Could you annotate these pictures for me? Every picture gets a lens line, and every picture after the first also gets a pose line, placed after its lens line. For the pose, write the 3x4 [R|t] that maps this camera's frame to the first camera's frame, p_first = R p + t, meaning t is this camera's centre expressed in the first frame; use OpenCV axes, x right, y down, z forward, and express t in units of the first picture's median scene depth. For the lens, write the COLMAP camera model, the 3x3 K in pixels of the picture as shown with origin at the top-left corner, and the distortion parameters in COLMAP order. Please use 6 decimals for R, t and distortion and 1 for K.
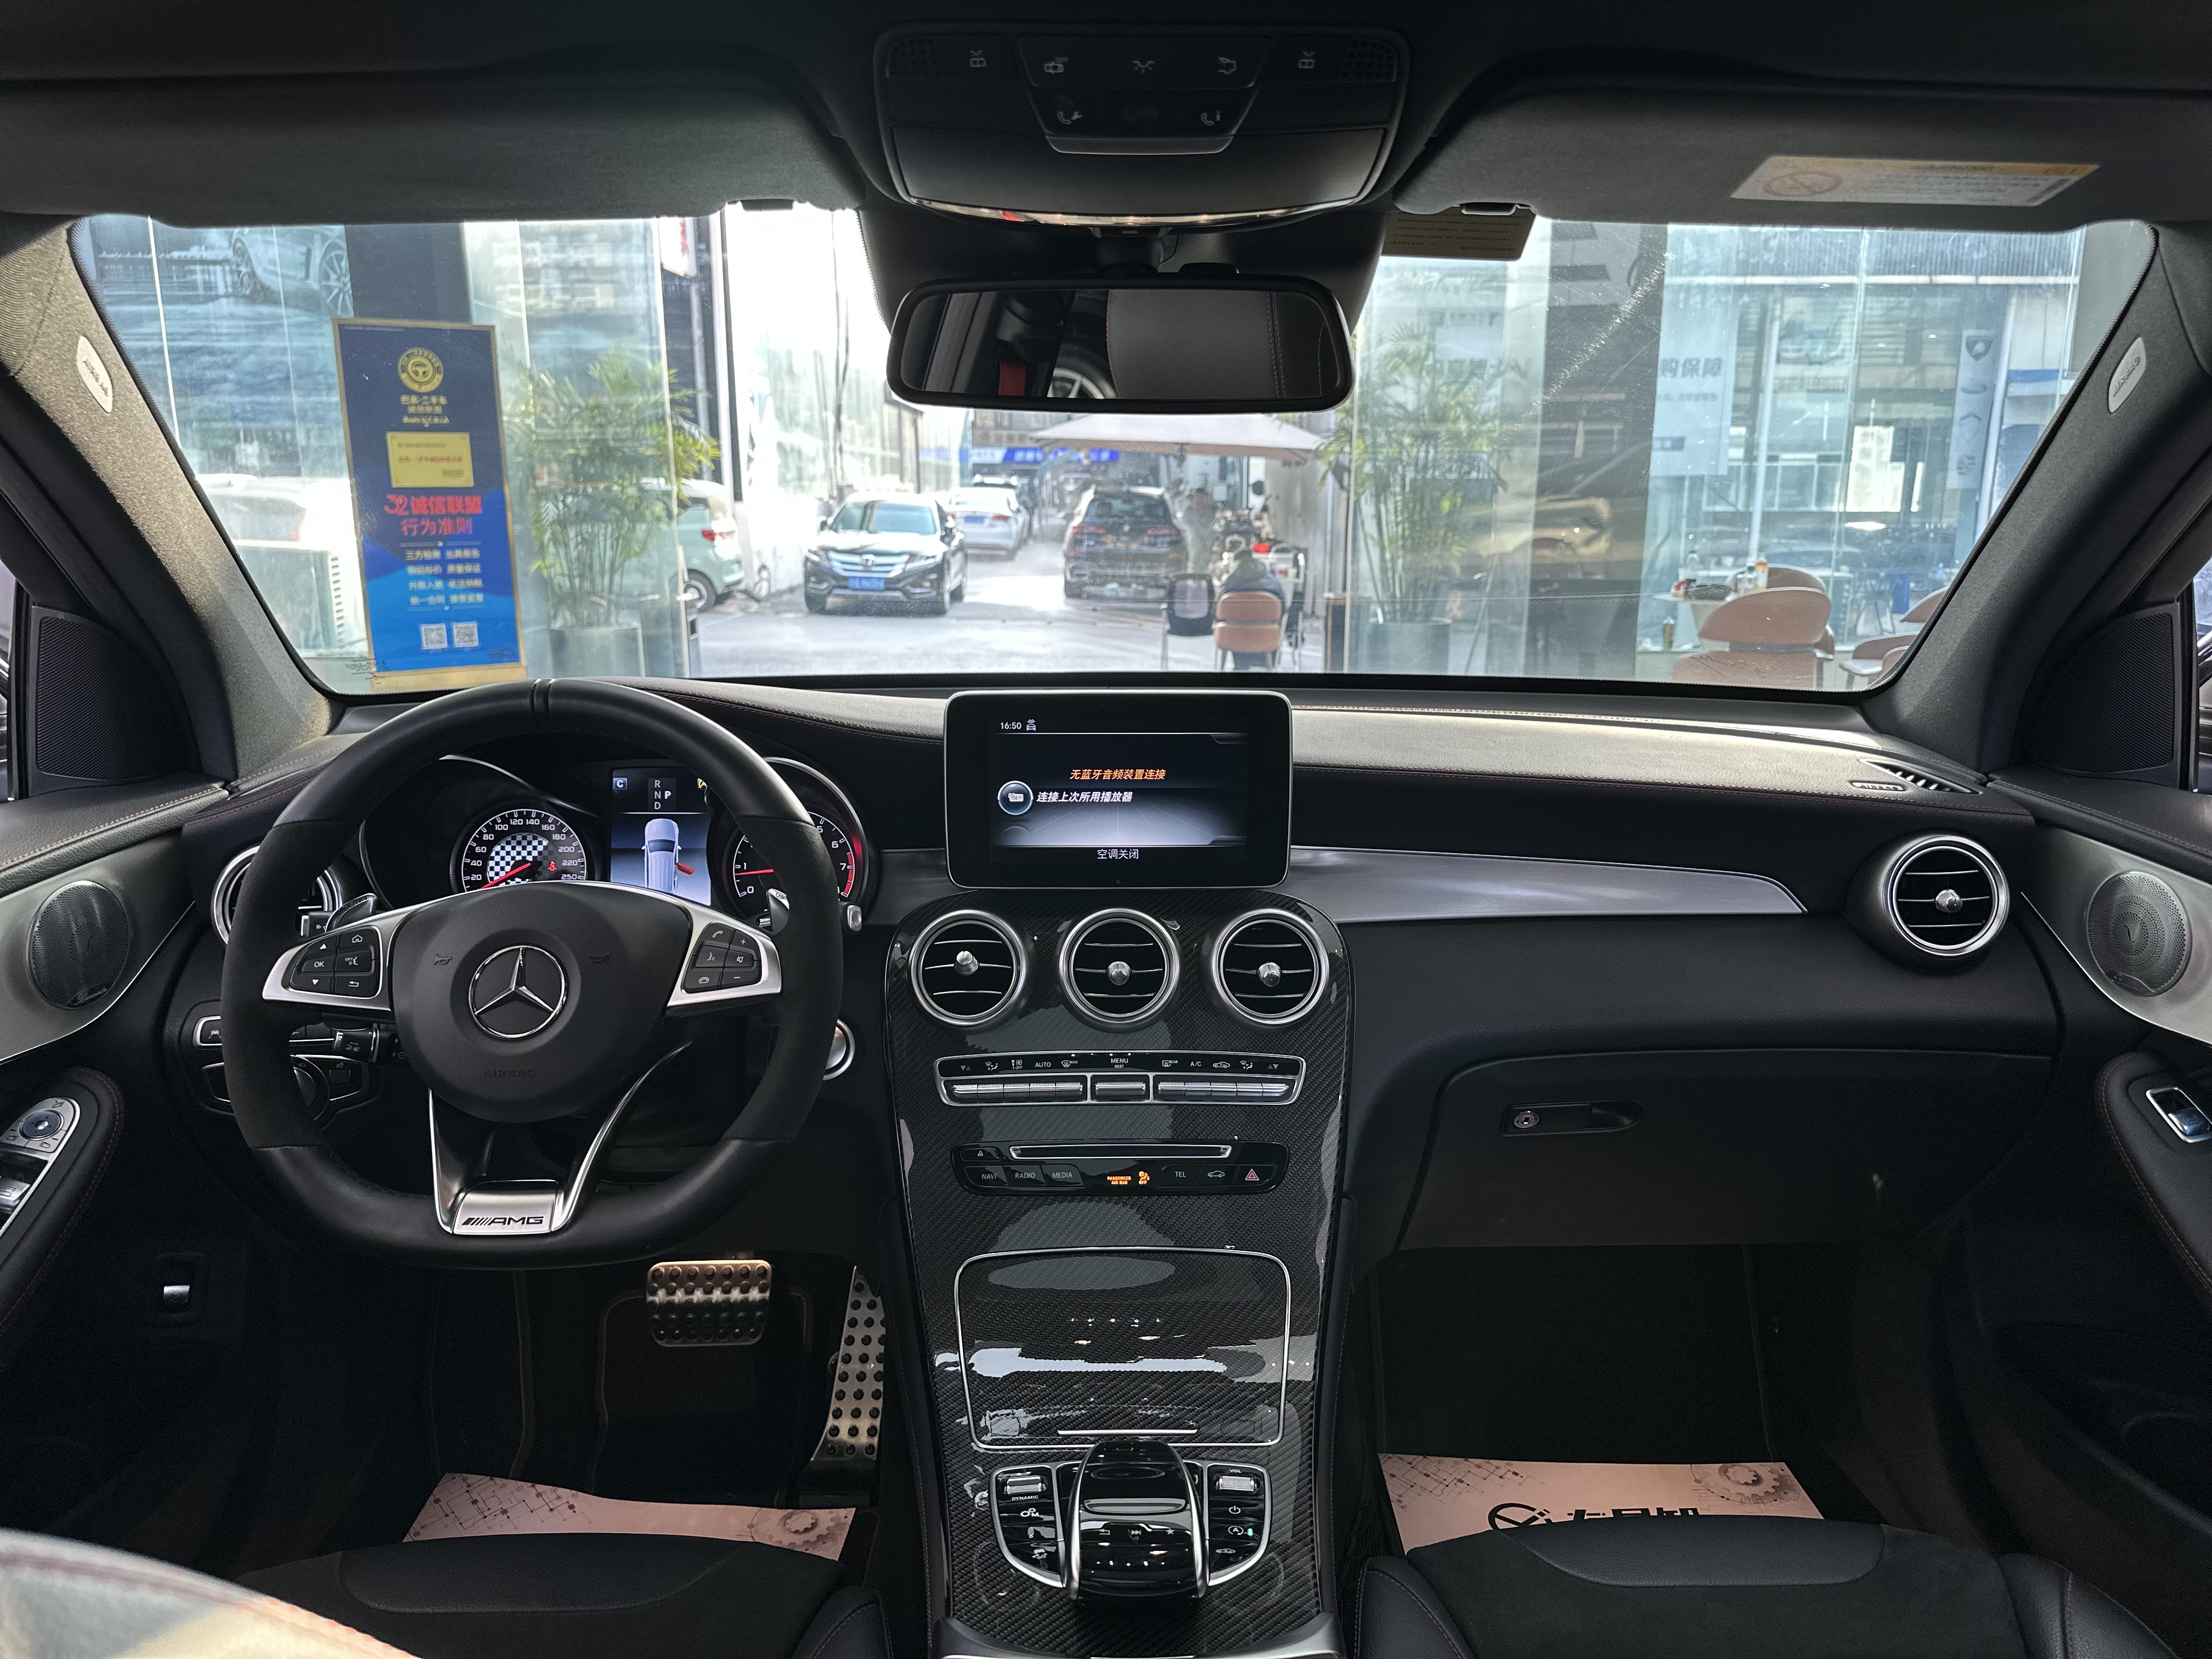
lens RADIAL K [[1519.9, 0, 1104.9], [0, 1519.9, 836.8], [0, 0, 1]] dist [0.001261, -0.004091]
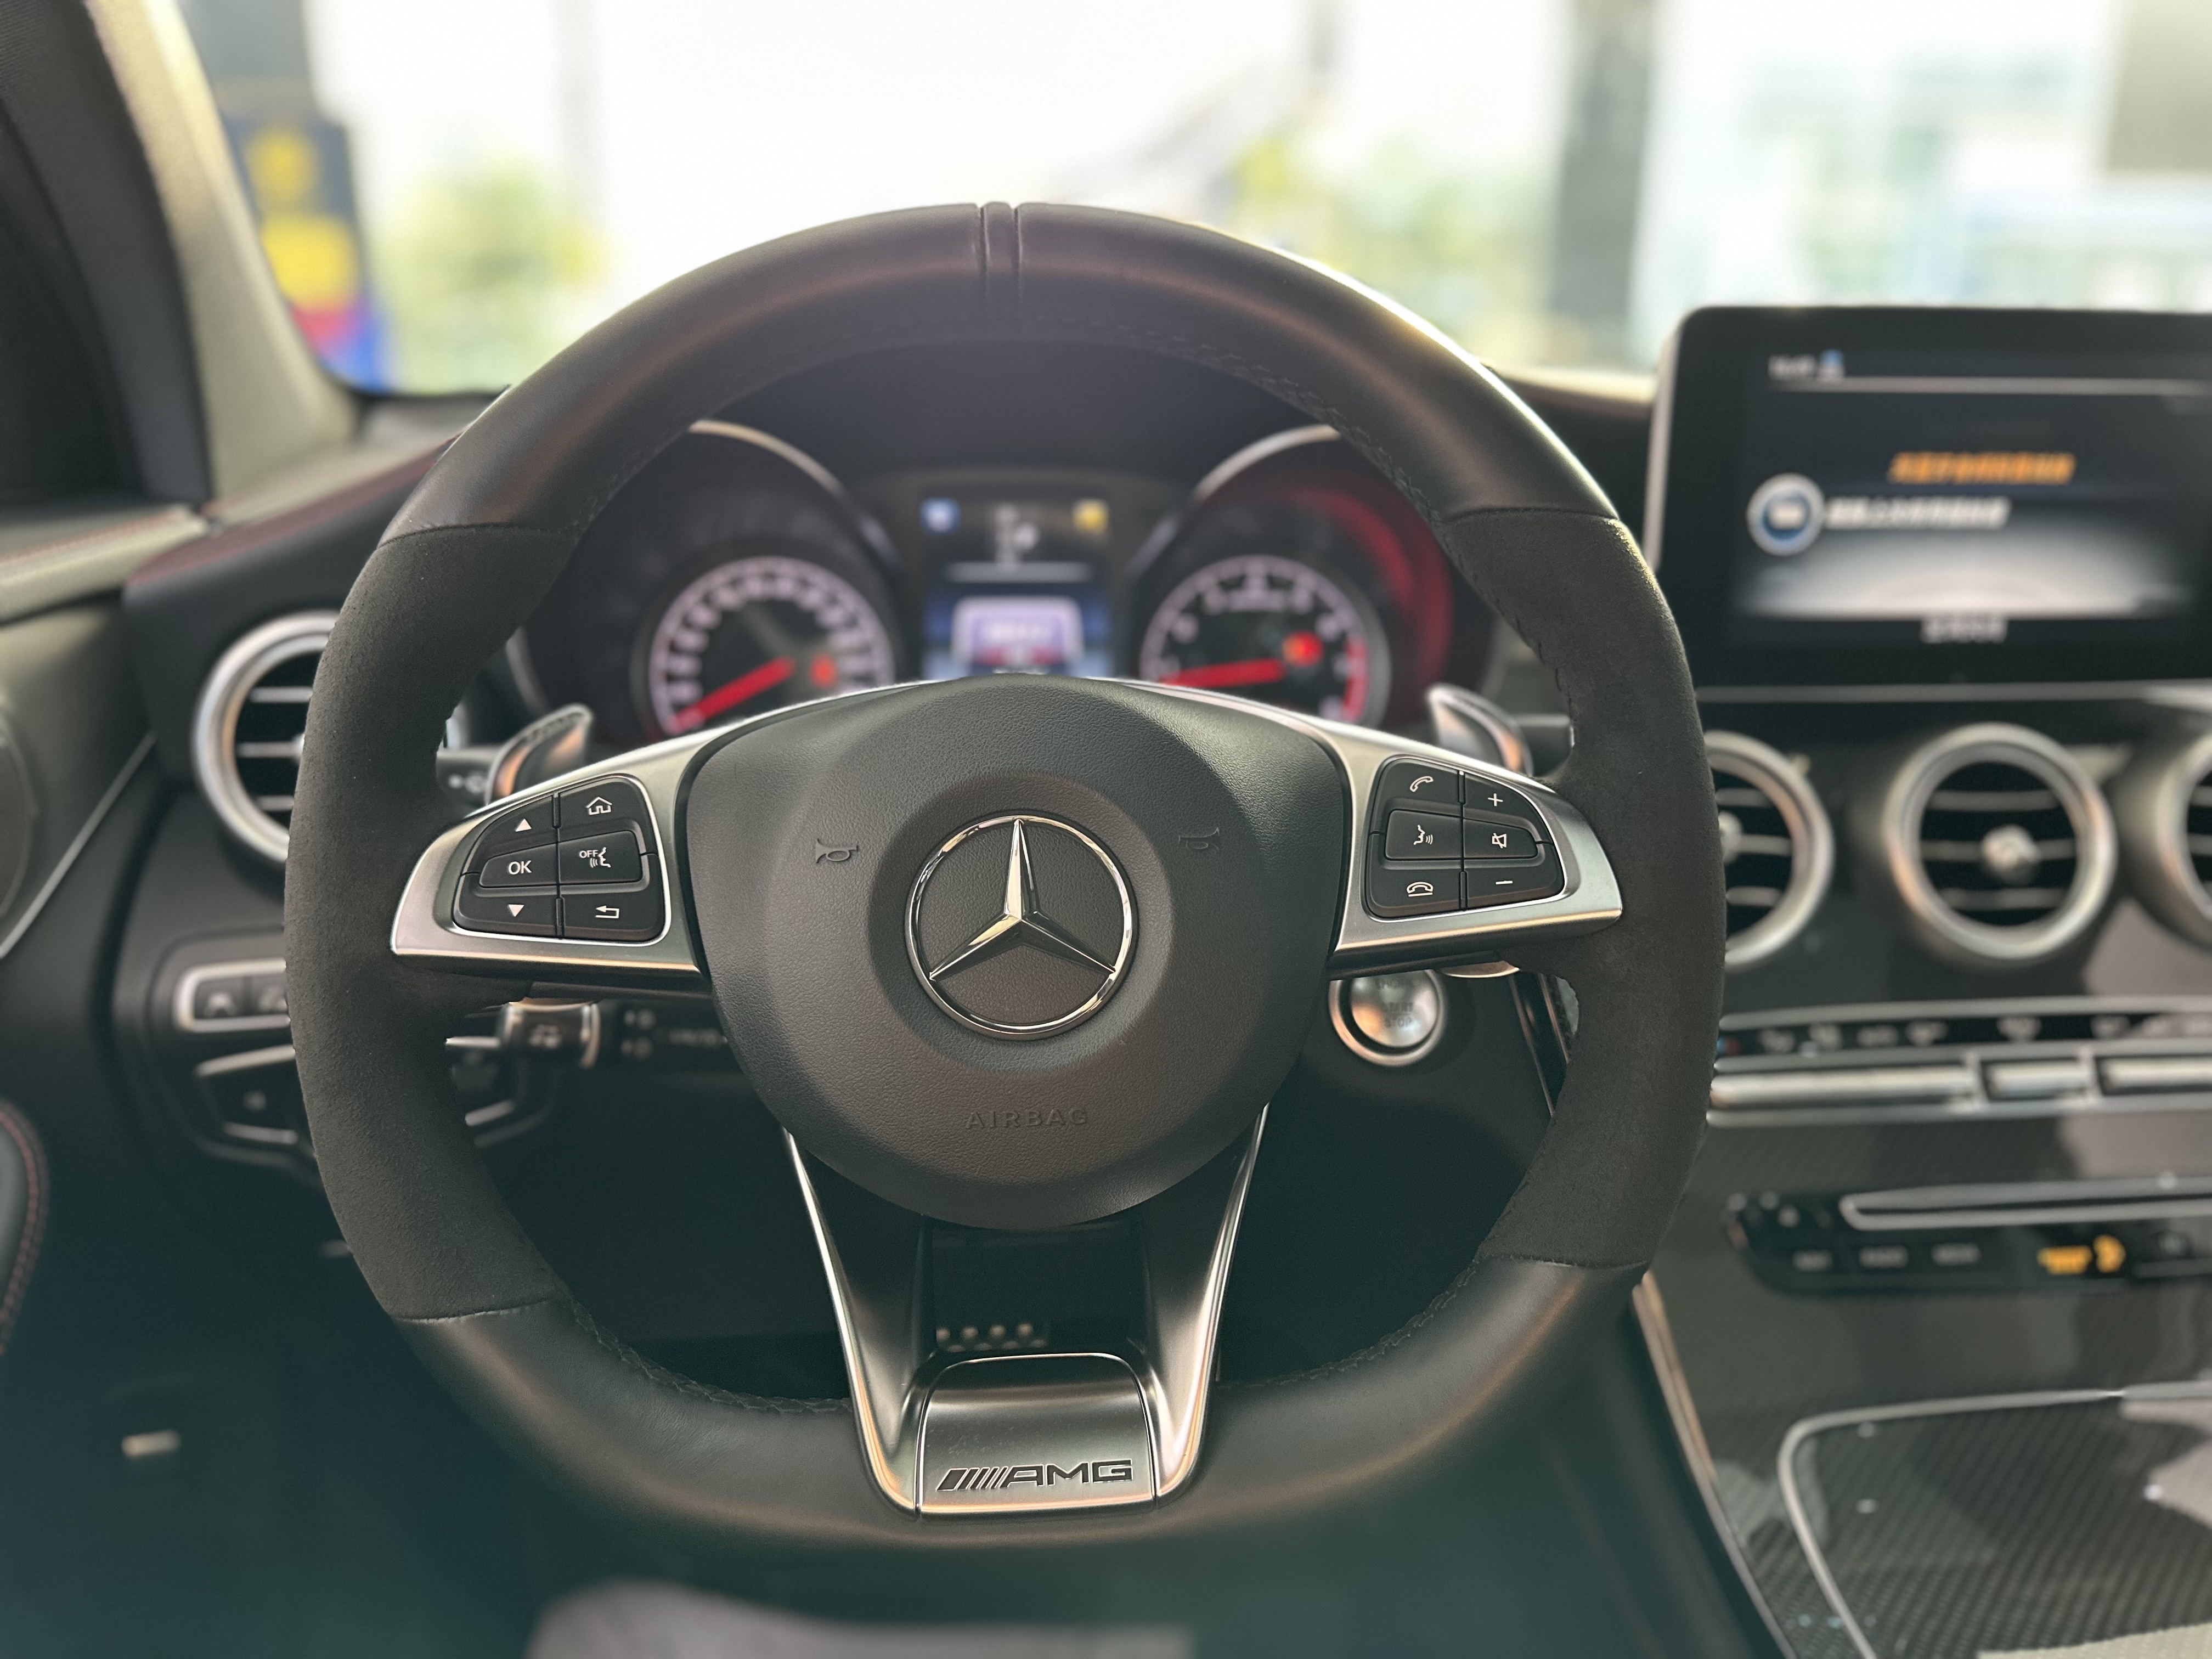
lens RADIAL K [[1596.7, 0, 1130.9], [0, 1596.7, 836.0], [0, 0, 1]] dist [0.016808, -0.009717]
pose [[0.998572, -0.012553, 0.051926, -0.310809], [0.007895, 0.996004, 0.088964, 0.030946], [-0.052835, -0.088427, 0.994680, 0.461507]]
